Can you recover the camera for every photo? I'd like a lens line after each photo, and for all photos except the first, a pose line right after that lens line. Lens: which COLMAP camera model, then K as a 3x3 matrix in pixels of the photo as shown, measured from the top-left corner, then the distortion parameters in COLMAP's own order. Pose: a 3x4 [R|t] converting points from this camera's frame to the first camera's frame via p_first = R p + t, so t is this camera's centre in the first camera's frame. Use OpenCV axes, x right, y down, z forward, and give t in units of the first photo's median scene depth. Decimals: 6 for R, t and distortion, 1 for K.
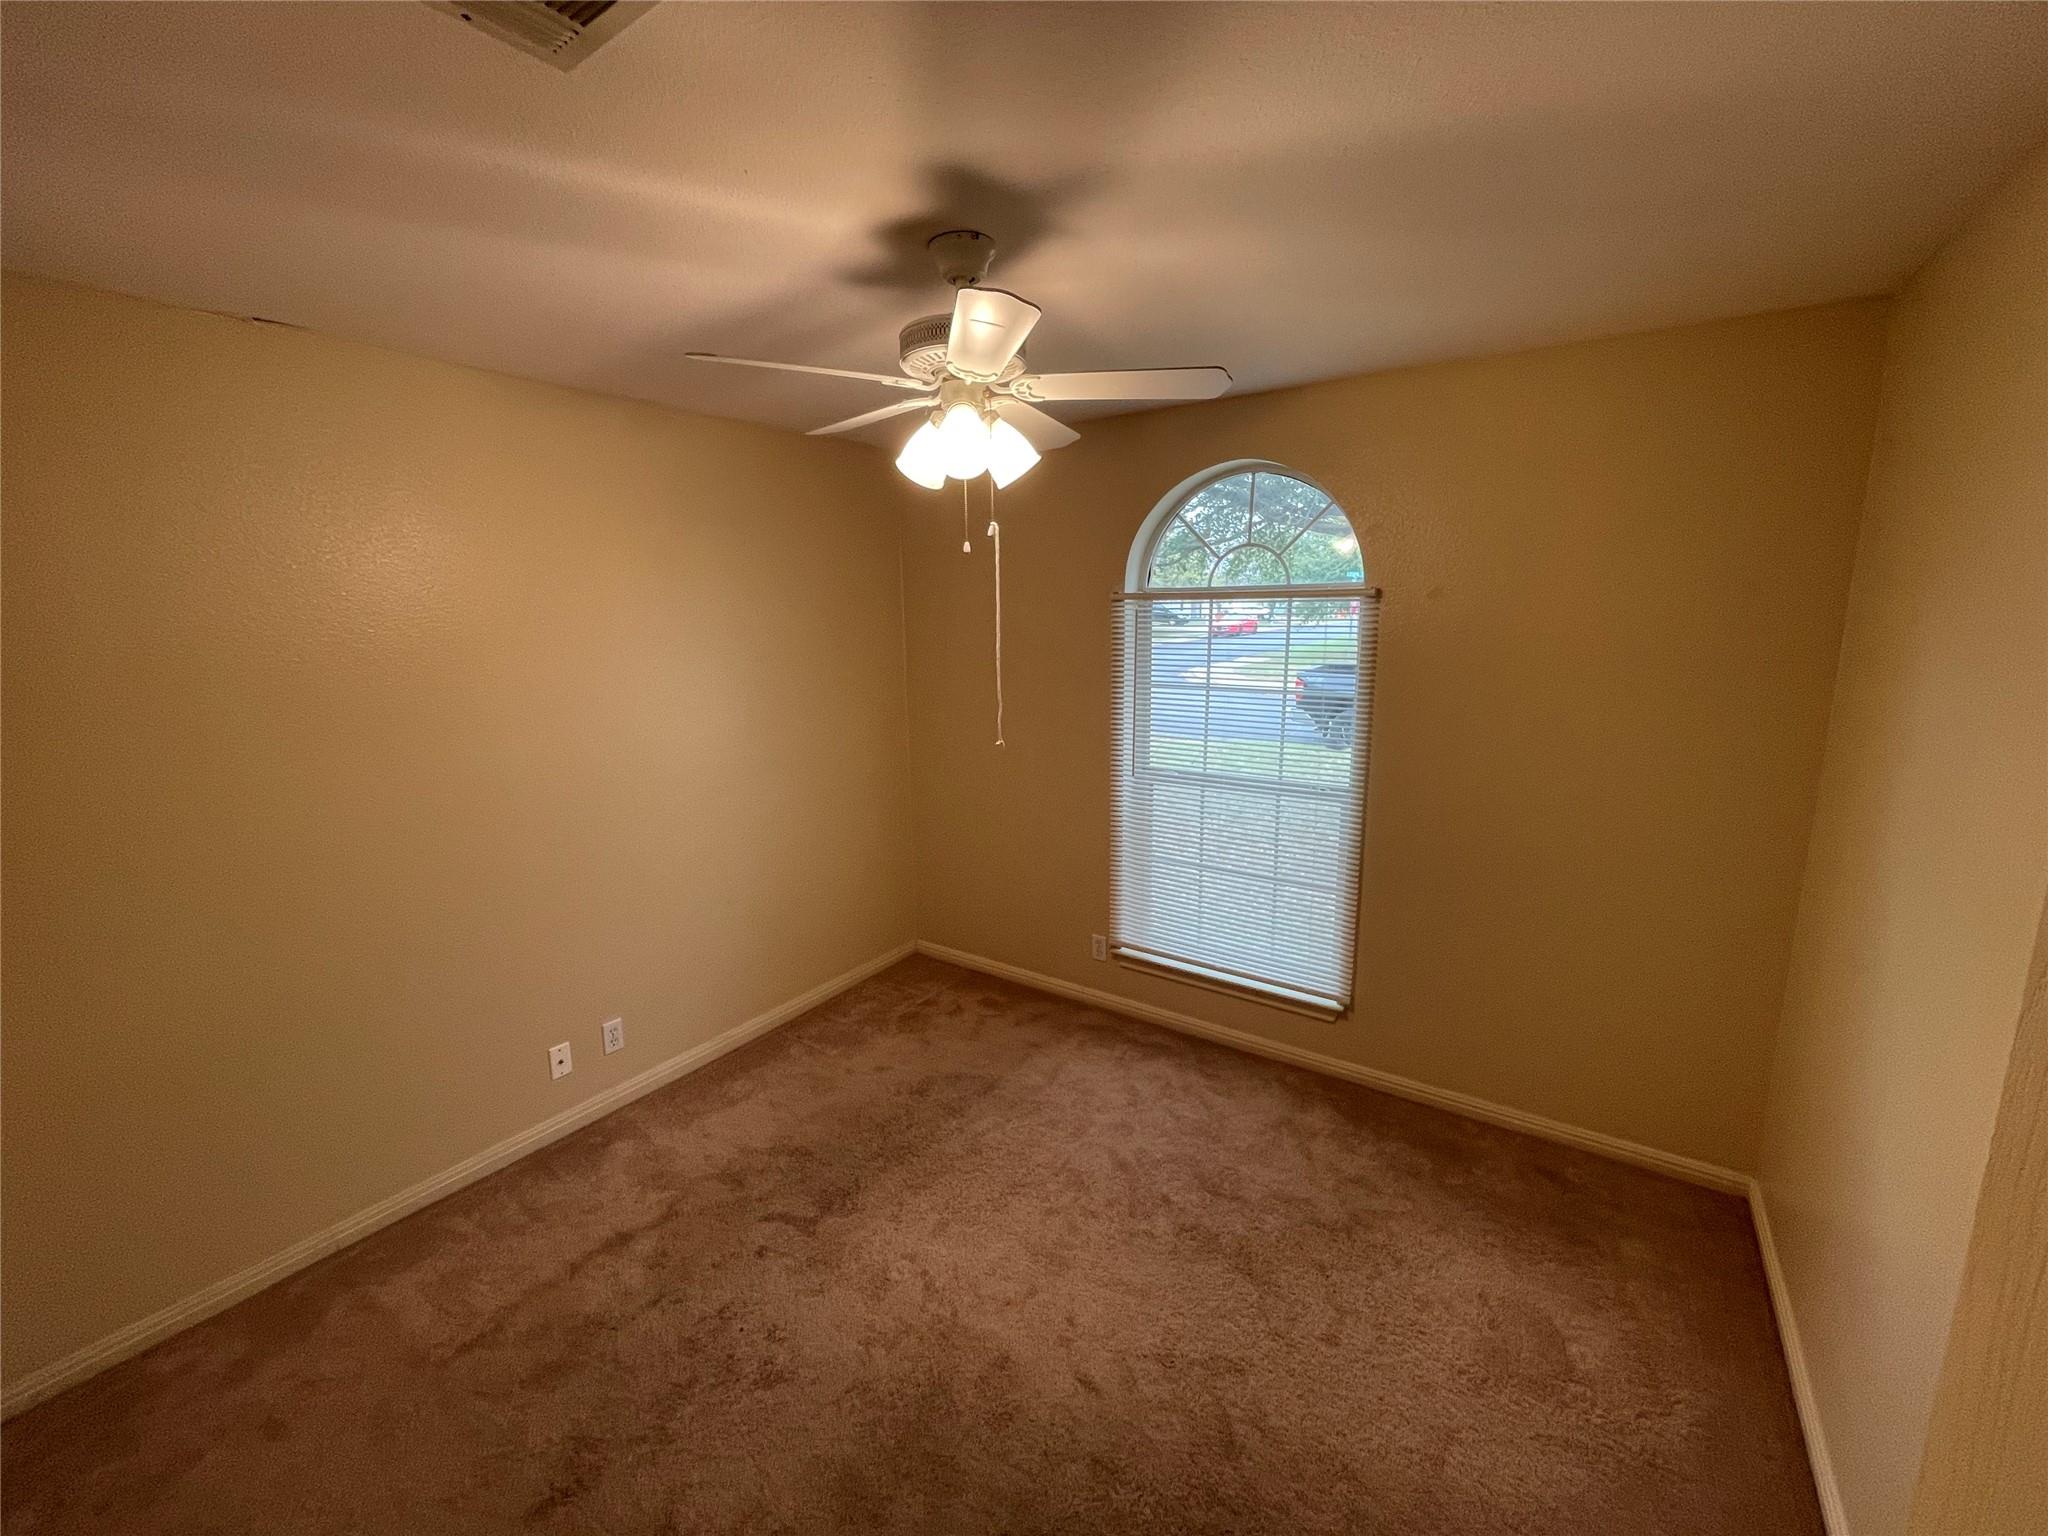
lens RADIAL K [[832.9, 0, 1021.0], [0, 832.9, 761.5], [0, 0, 1]] dist [-0.001186, 0.000082]
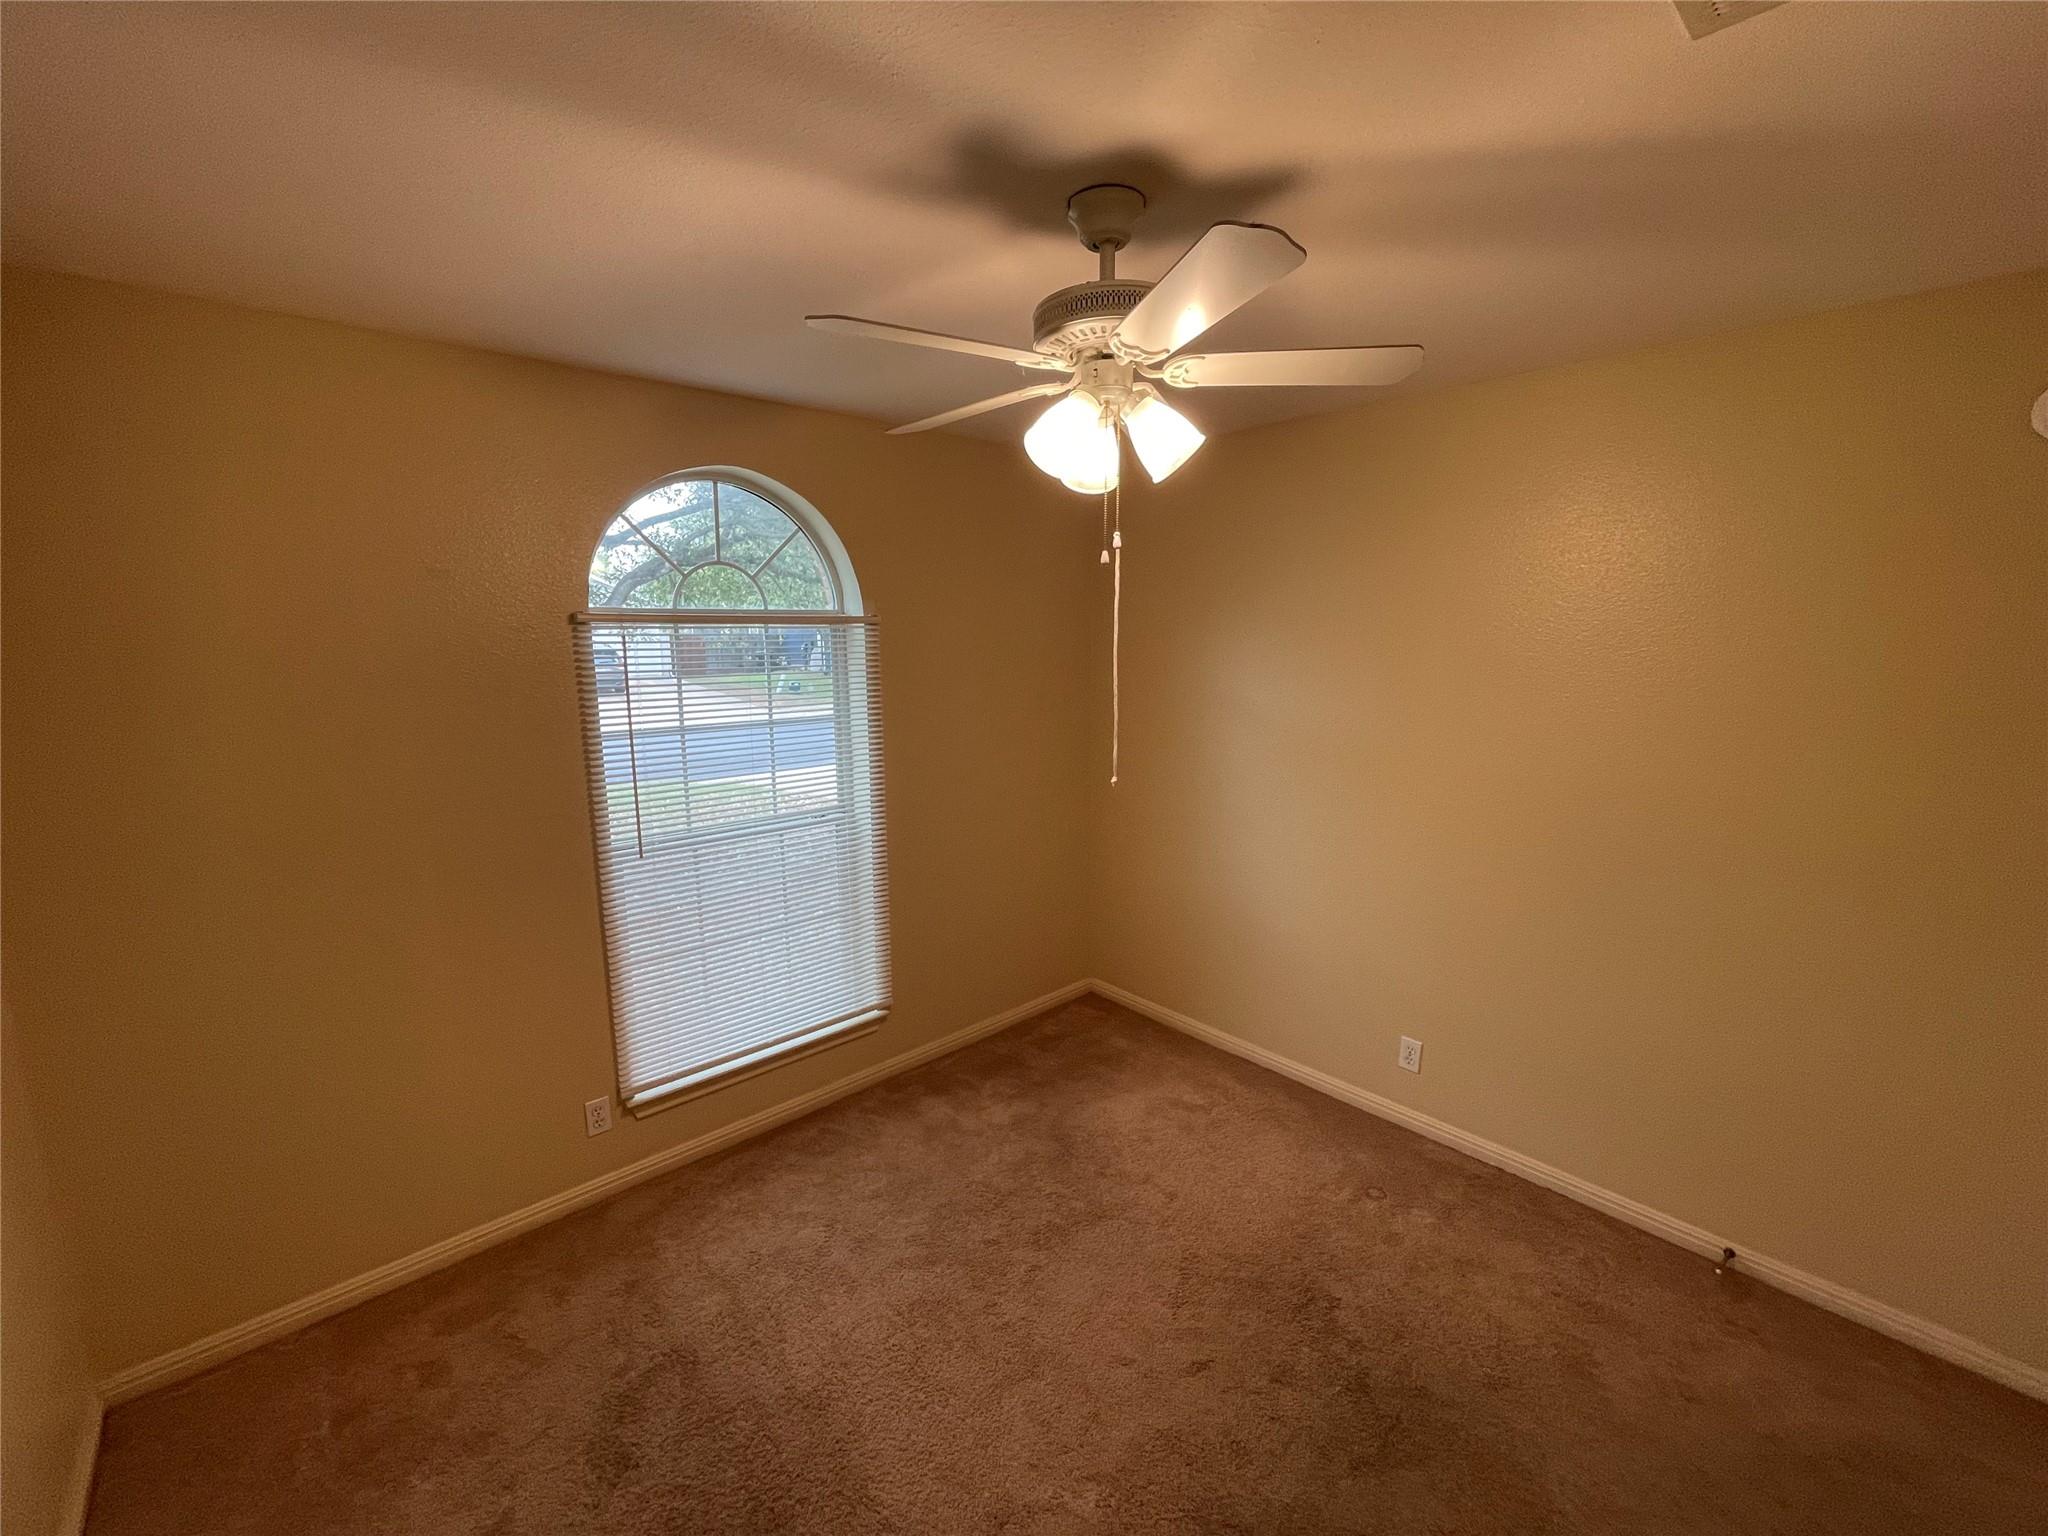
lens RADIAL K [[832.9, 0, 1021.0], [0, 832.9, 761.5], [0, 0, 1]] dist [-0.001186, 0.000082]
pose [[0.228863, -0.142720, 0.962940, -0.544249], [0.179620, 0.978400, 0.102321, -0.091112], [-0.956744, 0.149546, 0.249555, 0.523764]]
